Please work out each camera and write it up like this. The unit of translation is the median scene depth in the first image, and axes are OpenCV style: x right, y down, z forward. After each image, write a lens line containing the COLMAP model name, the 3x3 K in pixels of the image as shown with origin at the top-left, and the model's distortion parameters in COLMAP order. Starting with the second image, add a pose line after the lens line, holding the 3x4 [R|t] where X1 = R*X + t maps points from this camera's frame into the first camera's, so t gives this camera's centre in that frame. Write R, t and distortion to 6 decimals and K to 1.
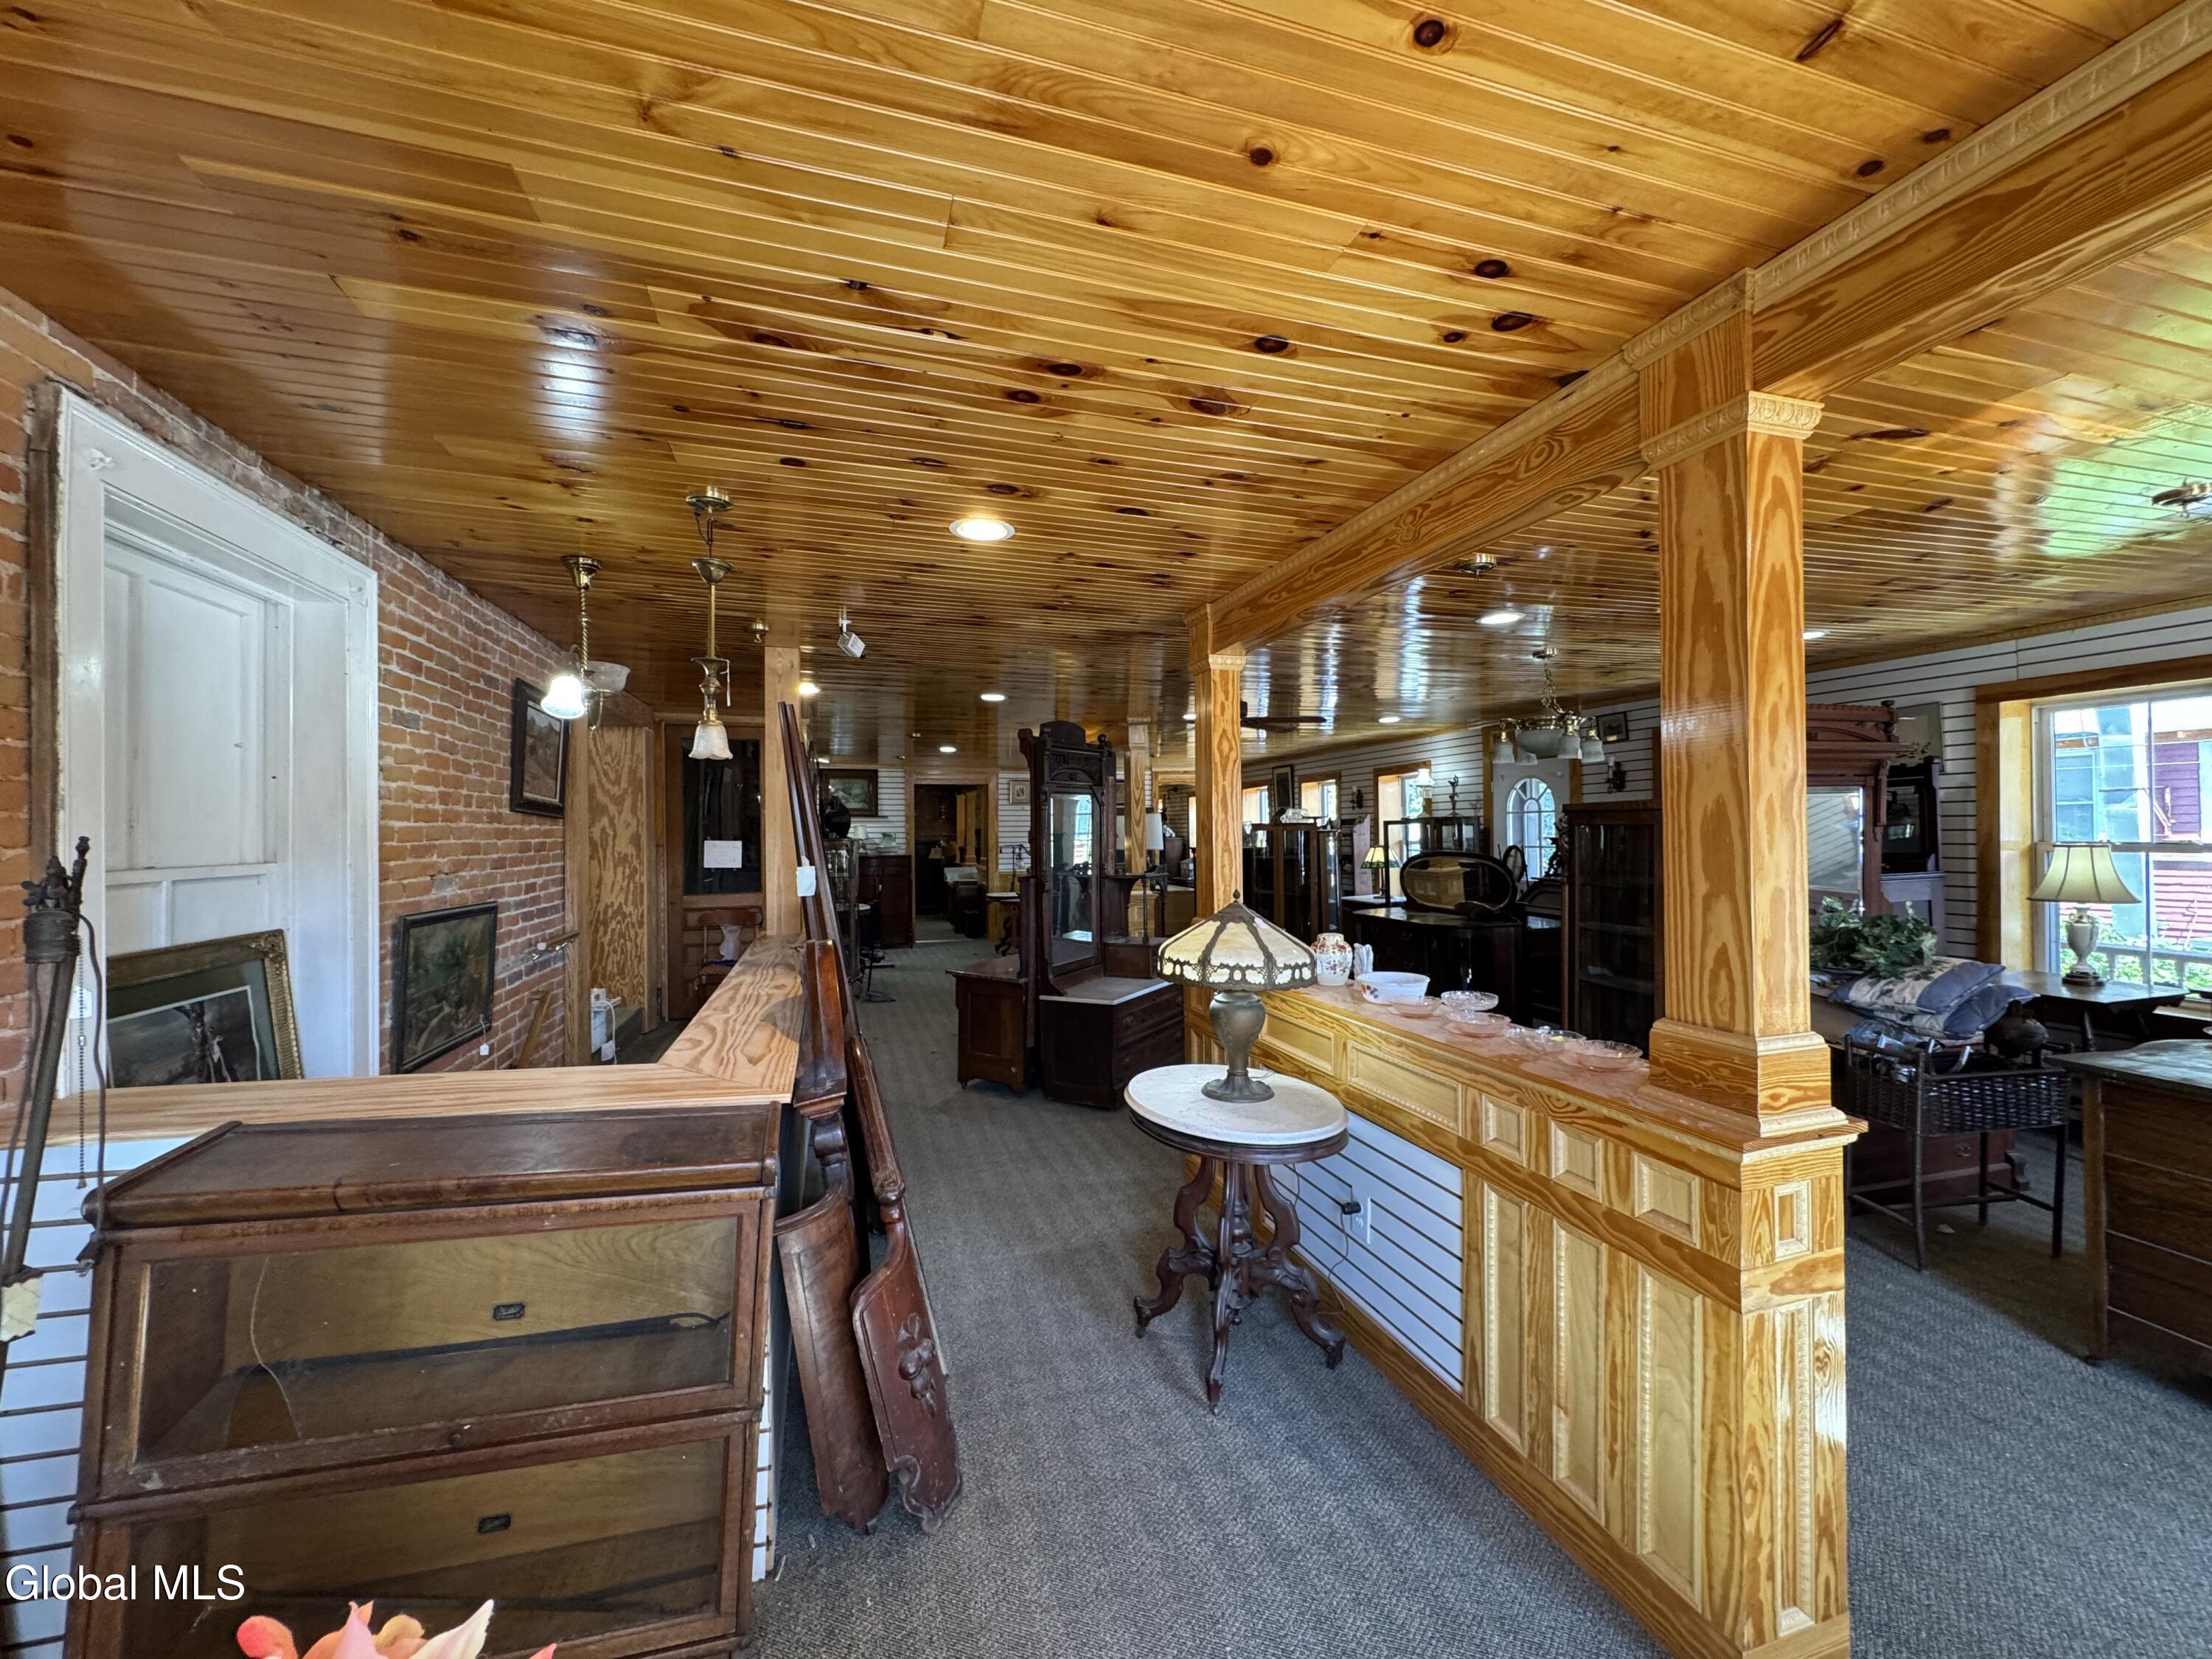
lens RADIAL K [[888.3, 0, 1101.3], [0, 888.3, 833.1], [0, 0, 1]] dist [0.000723, 0.000354]
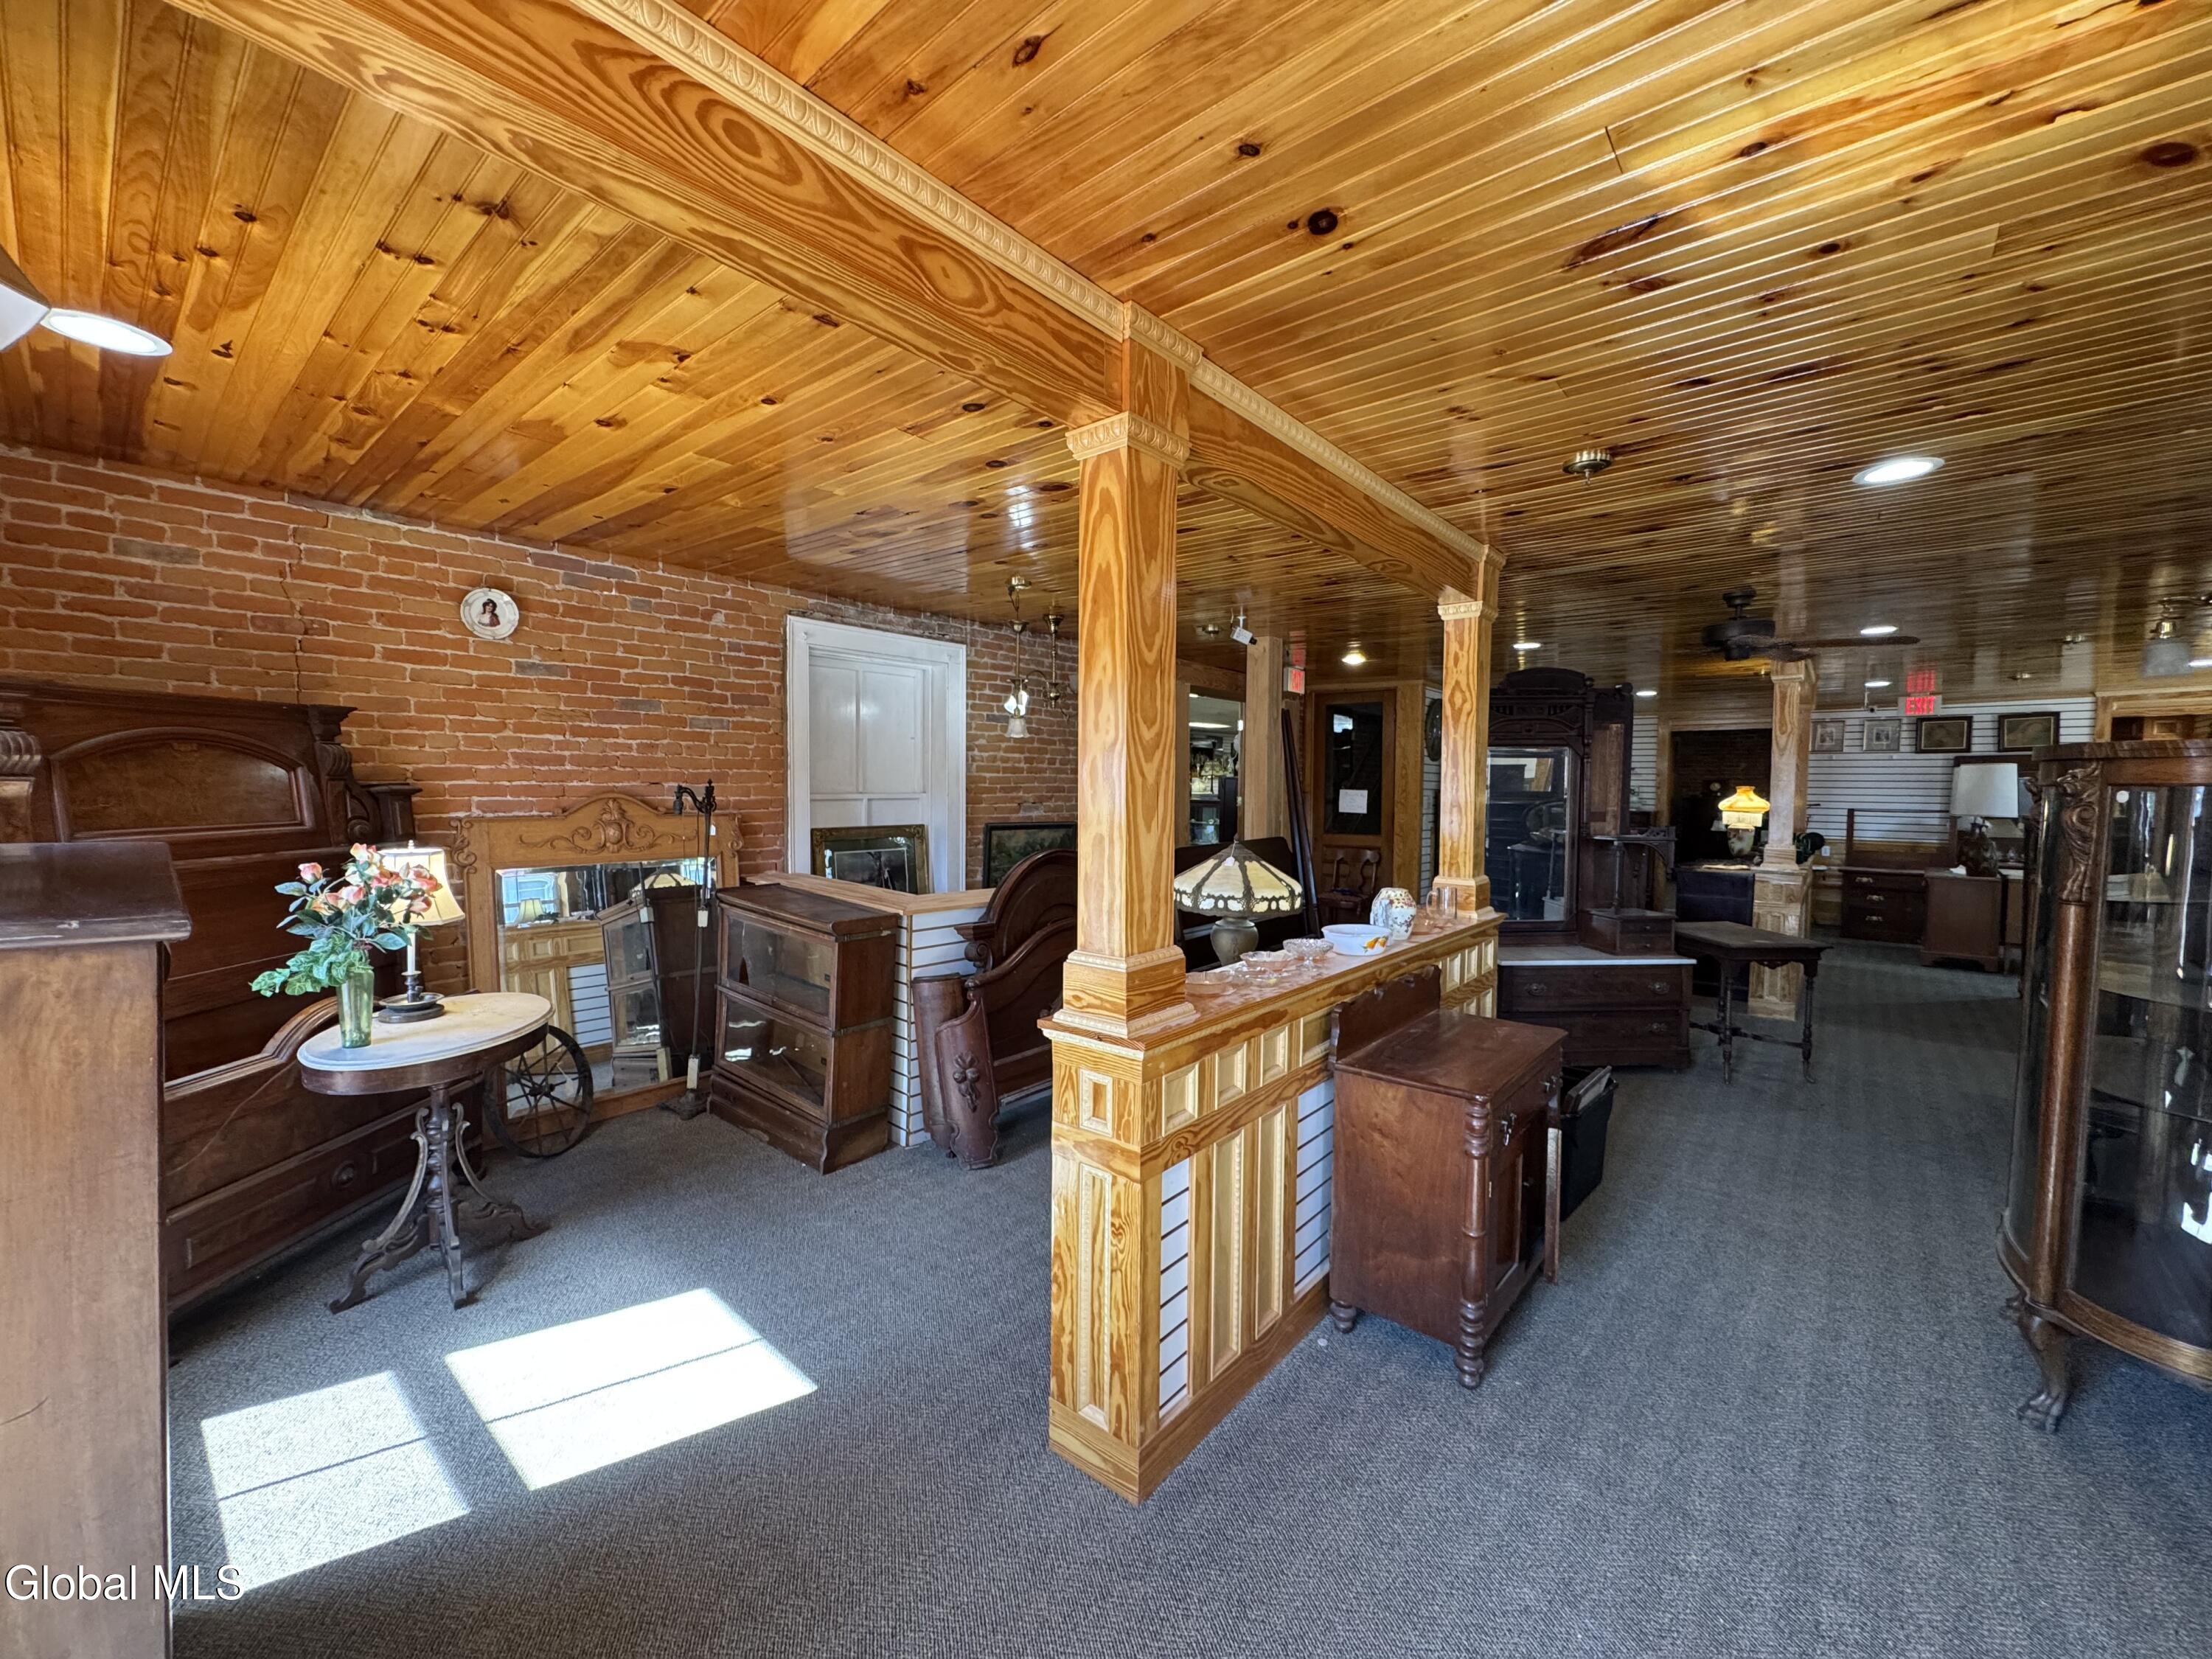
lens RADIAL K [[882.9, 0, 1103.5], [0, 882.9, 829.9], [0, 0, 1]] dist [-0.002854, 0.000664]
pose [[0.542925, 0.057014, -0.837843, 1.248063], [-0.013453, 0.998155, 0.059206, -0.010470], [0.839673, -0.020873, 0.542691, 0.245690]]
